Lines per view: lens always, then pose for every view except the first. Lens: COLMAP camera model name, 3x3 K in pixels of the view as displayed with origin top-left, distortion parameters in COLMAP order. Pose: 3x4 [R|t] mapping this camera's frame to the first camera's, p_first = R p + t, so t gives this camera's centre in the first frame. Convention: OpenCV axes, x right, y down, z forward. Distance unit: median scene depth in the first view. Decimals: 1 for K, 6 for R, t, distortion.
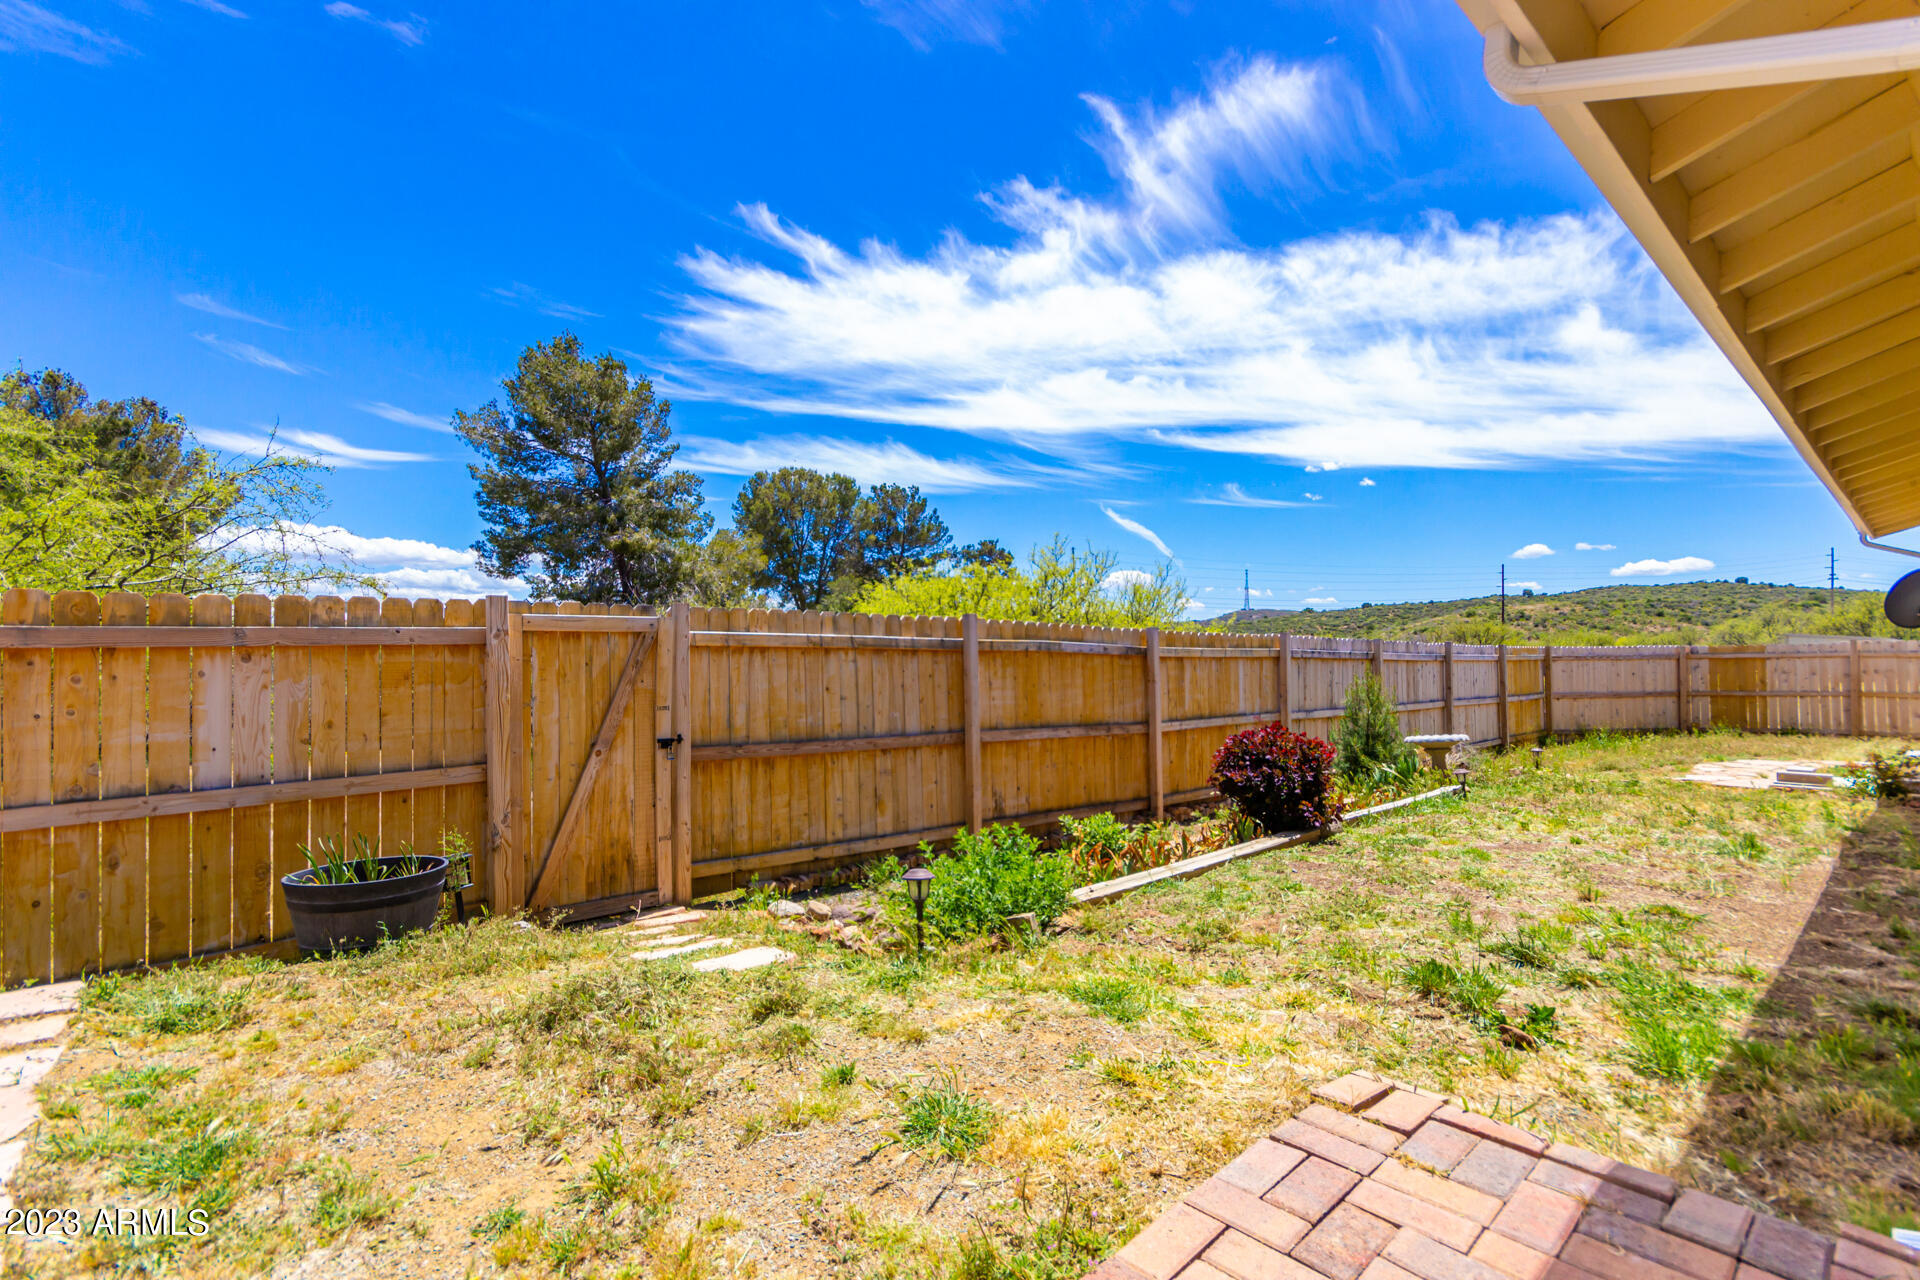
lens RADIAL K [[881.2, 0, 961.4], [0, 881.2, 642.0], [0, 0, 1]] dist [0.006953, 0.000207]
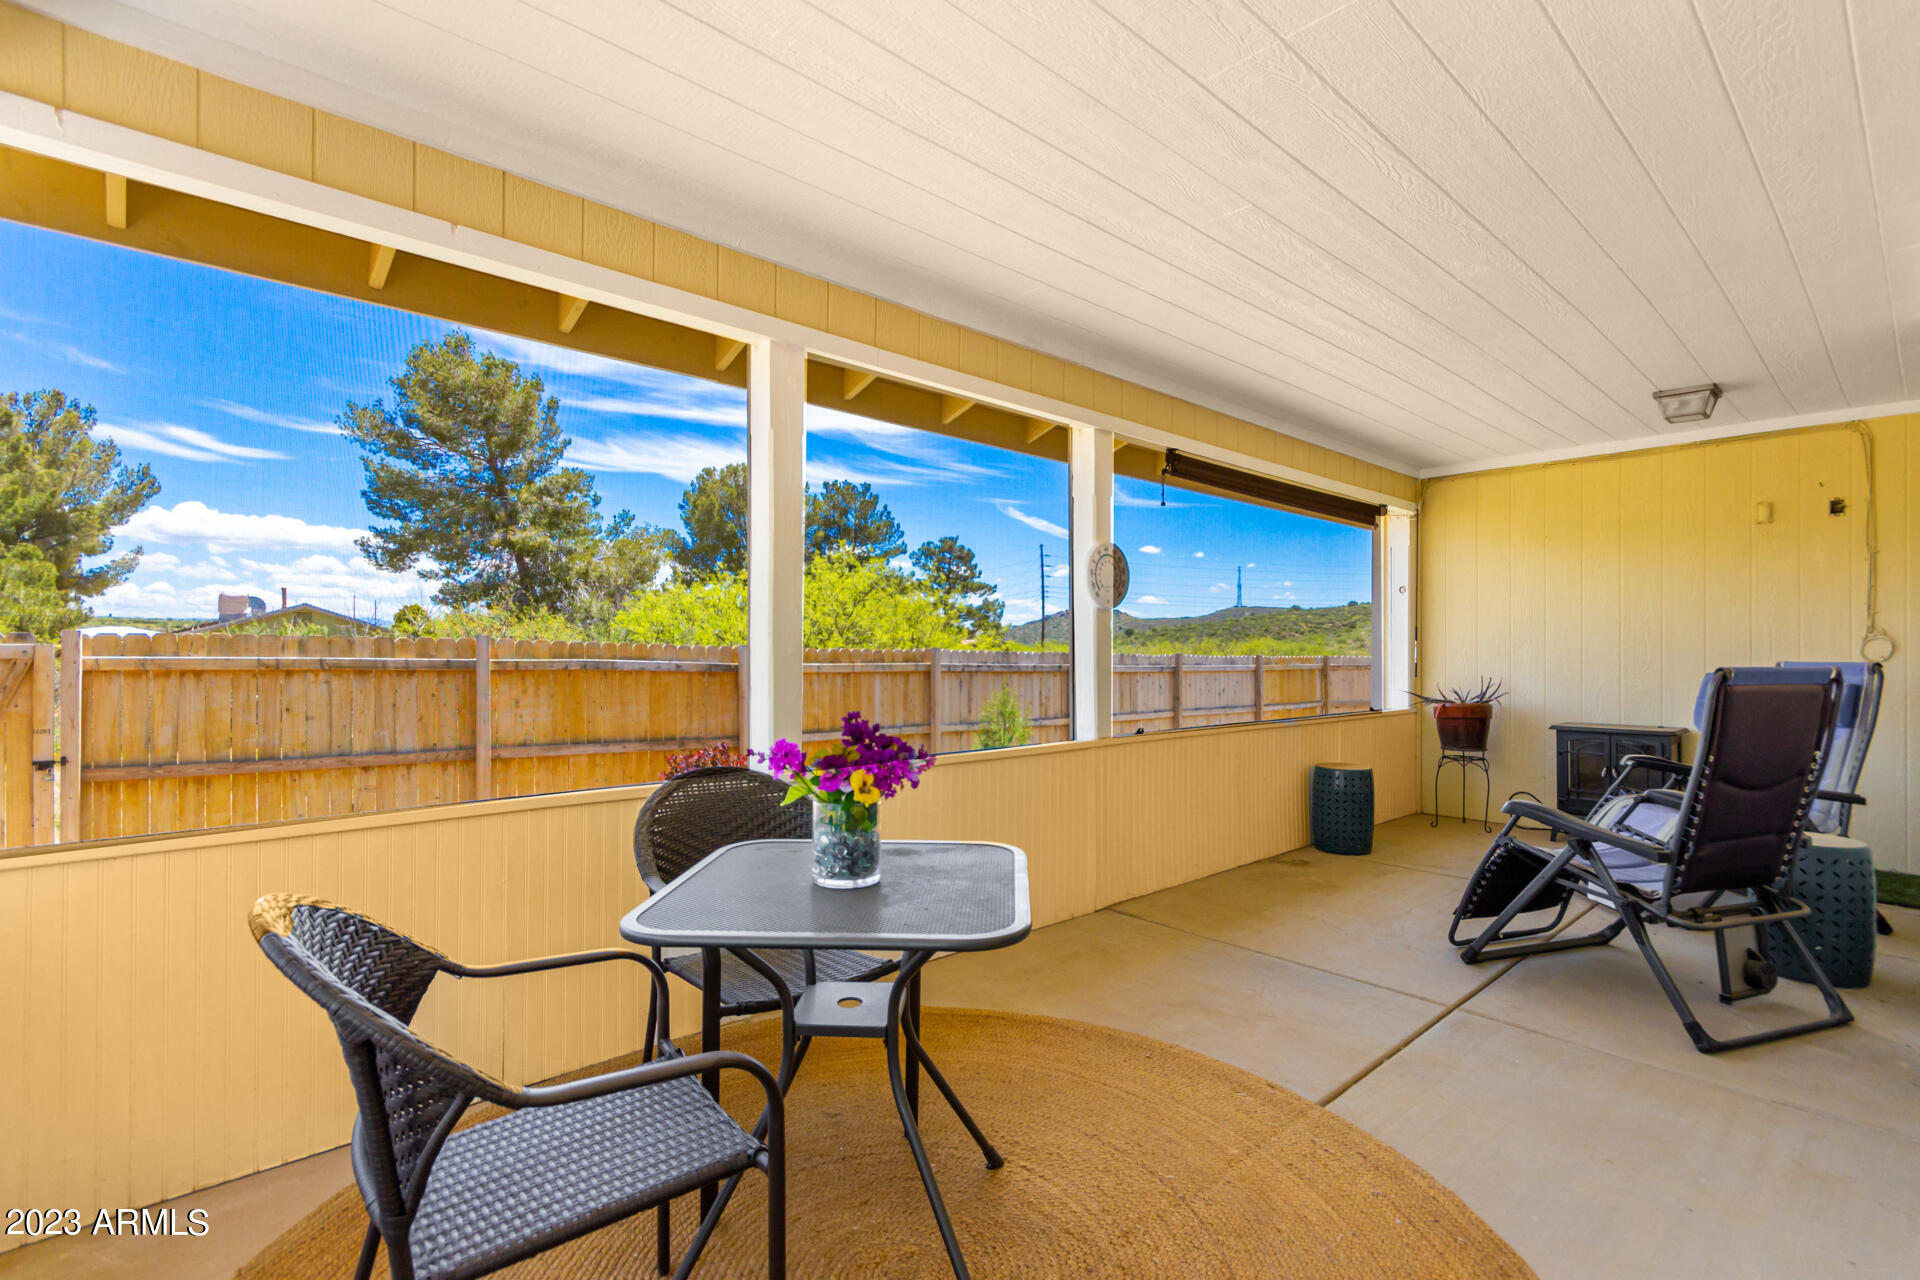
lens RADIAL K [[881.2, 0, 959.6], [0, 881.2, 641.4], [0, 0, 1]] dist [0.006953, 0.000207]
pose [[0.999956, 0.007552, 0.005515, 0.234458], [-0.007583, 0.999955, 0.005617, -0.014436], [-0.005472, -0.005659, 0.999969, -0.017180]]
